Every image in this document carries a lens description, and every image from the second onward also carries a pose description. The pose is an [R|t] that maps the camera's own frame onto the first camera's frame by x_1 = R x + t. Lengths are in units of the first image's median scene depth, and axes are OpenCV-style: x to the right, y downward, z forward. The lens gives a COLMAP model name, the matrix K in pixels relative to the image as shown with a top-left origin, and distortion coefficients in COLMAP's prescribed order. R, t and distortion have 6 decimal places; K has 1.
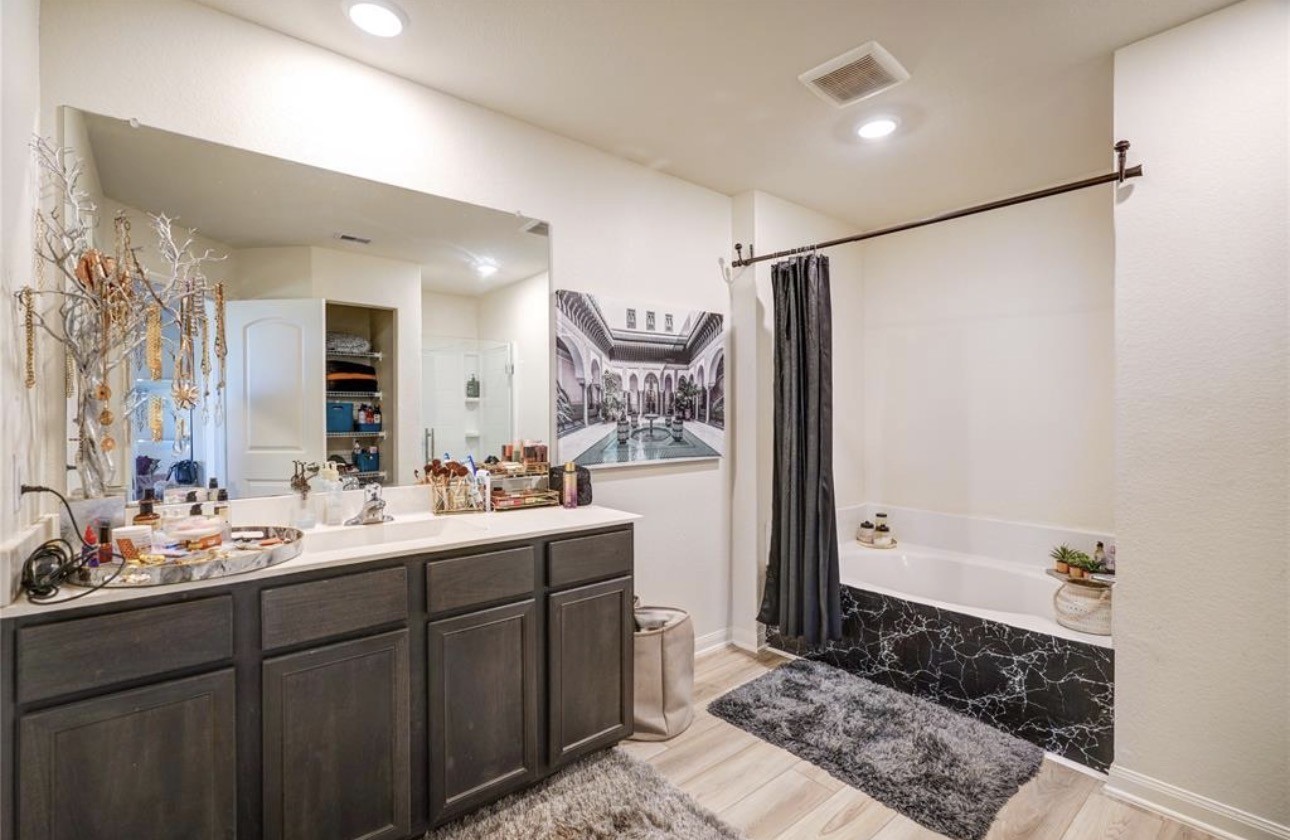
lens RADIAL K [[585.9, 0, 641.1], [0, 585.9, 419.3], [0, 0, 1]] dist [-0.002062, 0.003103]
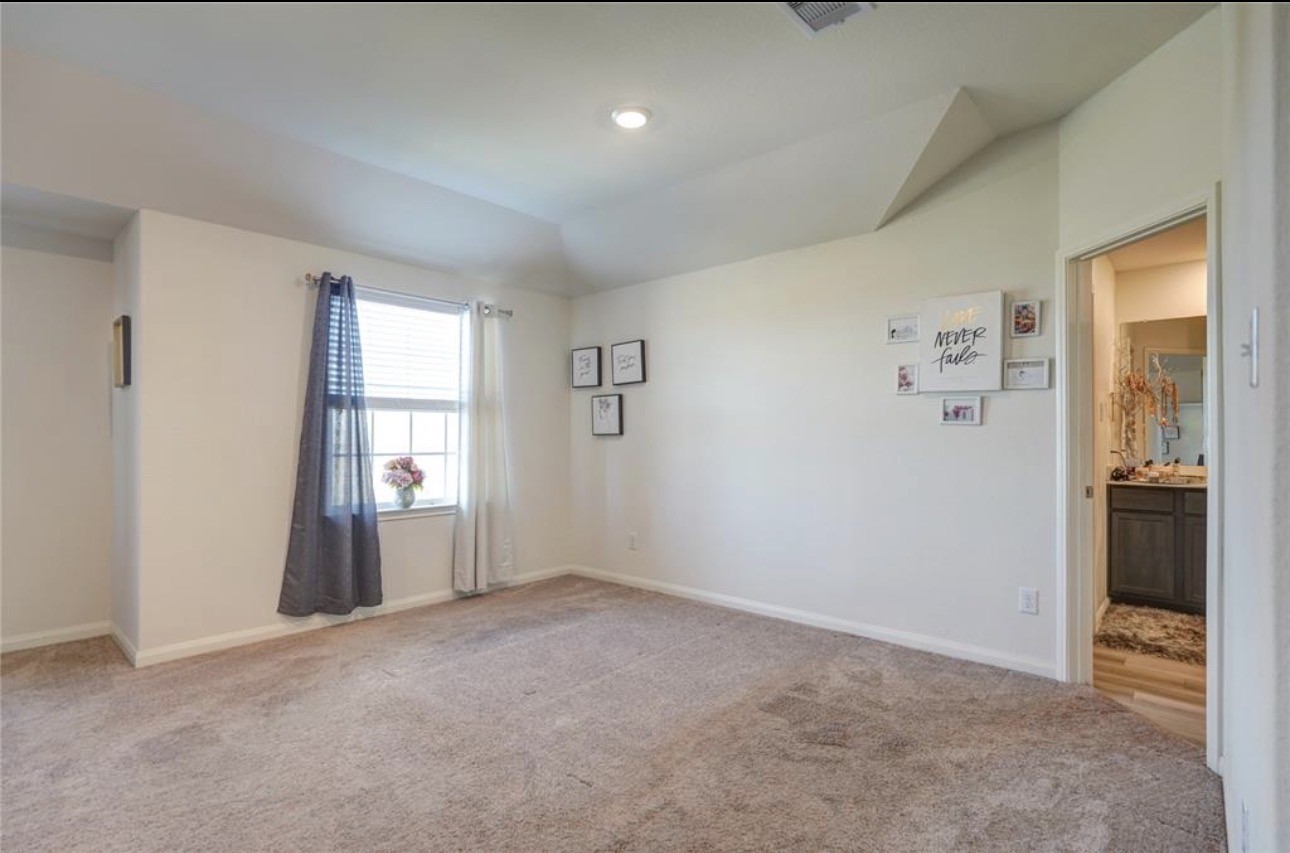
lens RADIAL K [[589.9, 0, 650.0], [0, 589.9, 432.7], [0, 0, 1]] dist [-0.008873, -0.000189]
pose [[0.131473, 0.003971, -0.991312, 1.331207], [-0.002952, 0.999989, 0.003615, 0.002476], [0.991315, 0.002452, 0.131483, -1.419519]]
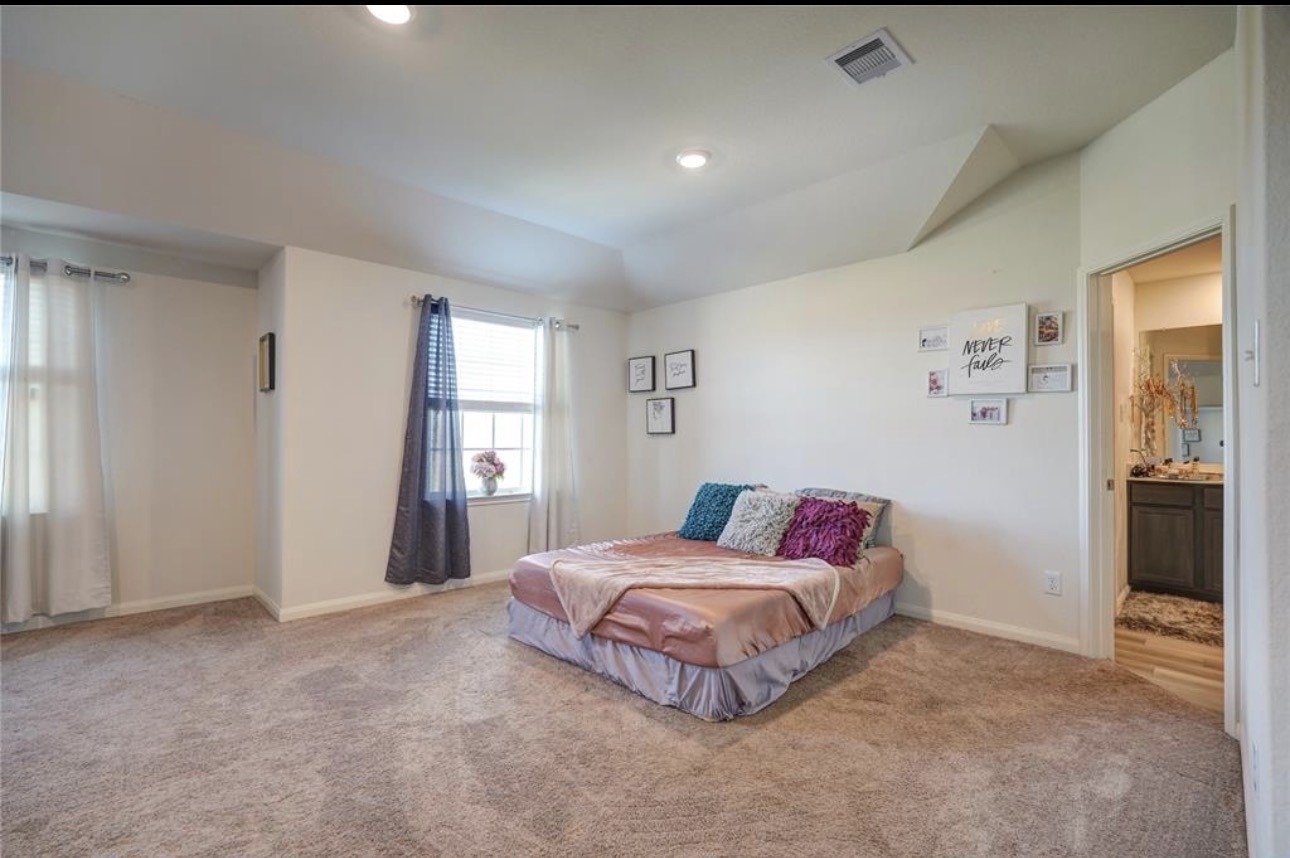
lens RADIAL K [[535.5, 0, 647.0], [0, 535.5, 428.9], [0, 0, 1]] dist [-0.010961, 0.001972]
pose [[0.059459, -0.005212, -0.998217, 1.414310], [-0.007361, 0.999957, -0.005660, 0.016659], [0.998204, 0.007684, 0.059418, -1.505136]]
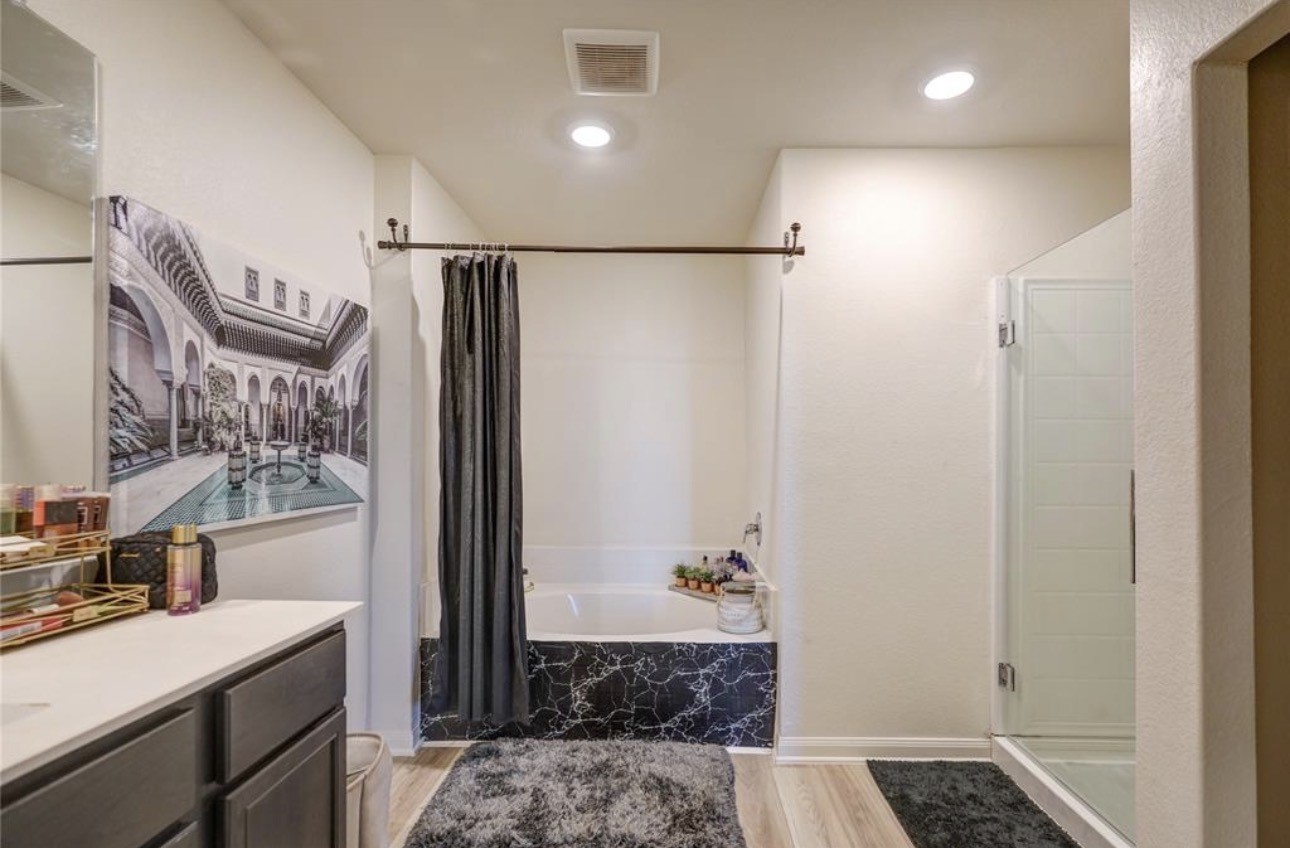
lens RADIAL K [[589.9, 0, 671.6], [0, 589.9, 453.3], [0, 0, 1]] dist [-0.008873, -0.000189]
pose [[0.661314, 0.006686, 0.750080, -0.196644], [0.001946, 0.999942, -0.010629, 0.013046], [-0.750107, 0.008489, 0.661262, 0.283275]]
